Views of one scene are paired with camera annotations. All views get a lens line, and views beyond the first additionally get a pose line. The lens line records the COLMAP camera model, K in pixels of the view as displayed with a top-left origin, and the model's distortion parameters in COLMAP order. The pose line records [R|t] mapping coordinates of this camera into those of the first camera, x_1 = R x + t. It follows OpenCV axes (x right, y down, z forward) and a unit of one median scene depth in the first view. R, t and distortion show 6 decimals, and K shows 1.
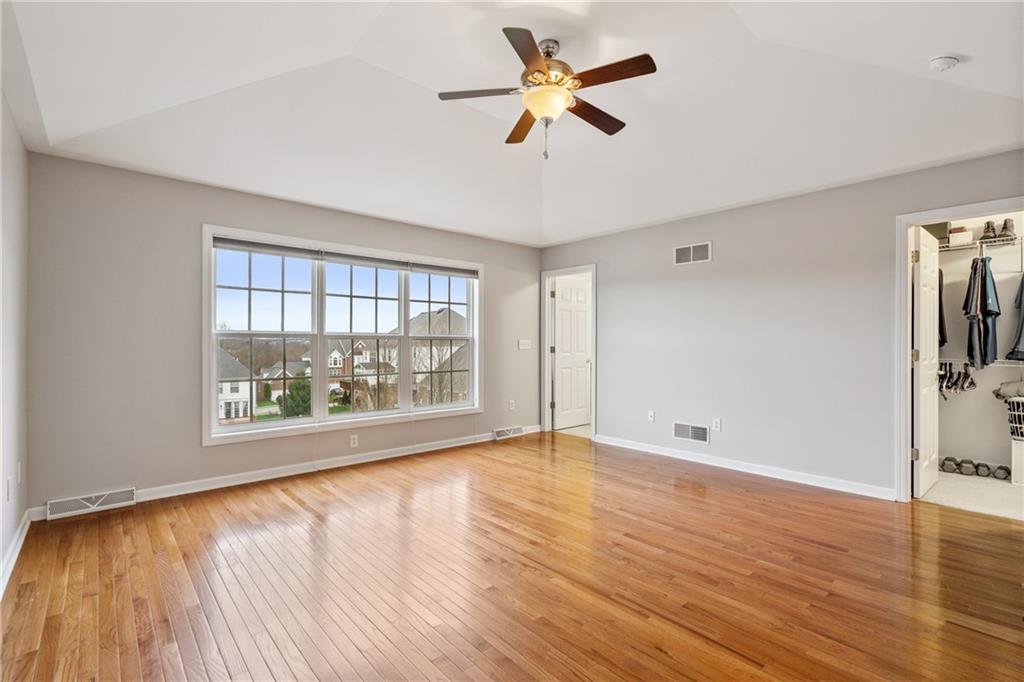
lens RADIAL K [[467.2, 0, 516.2], [0, 467.2, 336.4], [0, 0, 1]] dist [-0.006367, 0.002333]
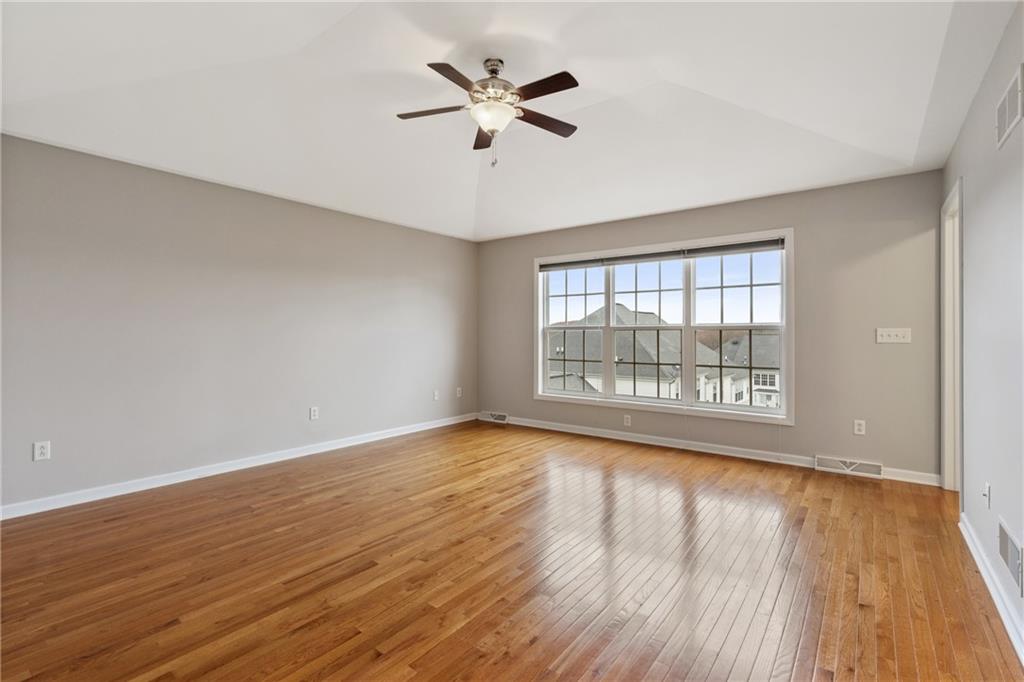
lens RADIAL K [[467.2, 0, 514.7], [0, 467.2, 335.4], [0, 0, 1]] dist [-0.006367, 0.002333]
pose [[0.187263, 0.001771, -0.982308, 0.720021], [0.012509, 0.999913, 0.004188, 0.009909], [0.982230, -0.013072, 0.187224, 0.526213]]
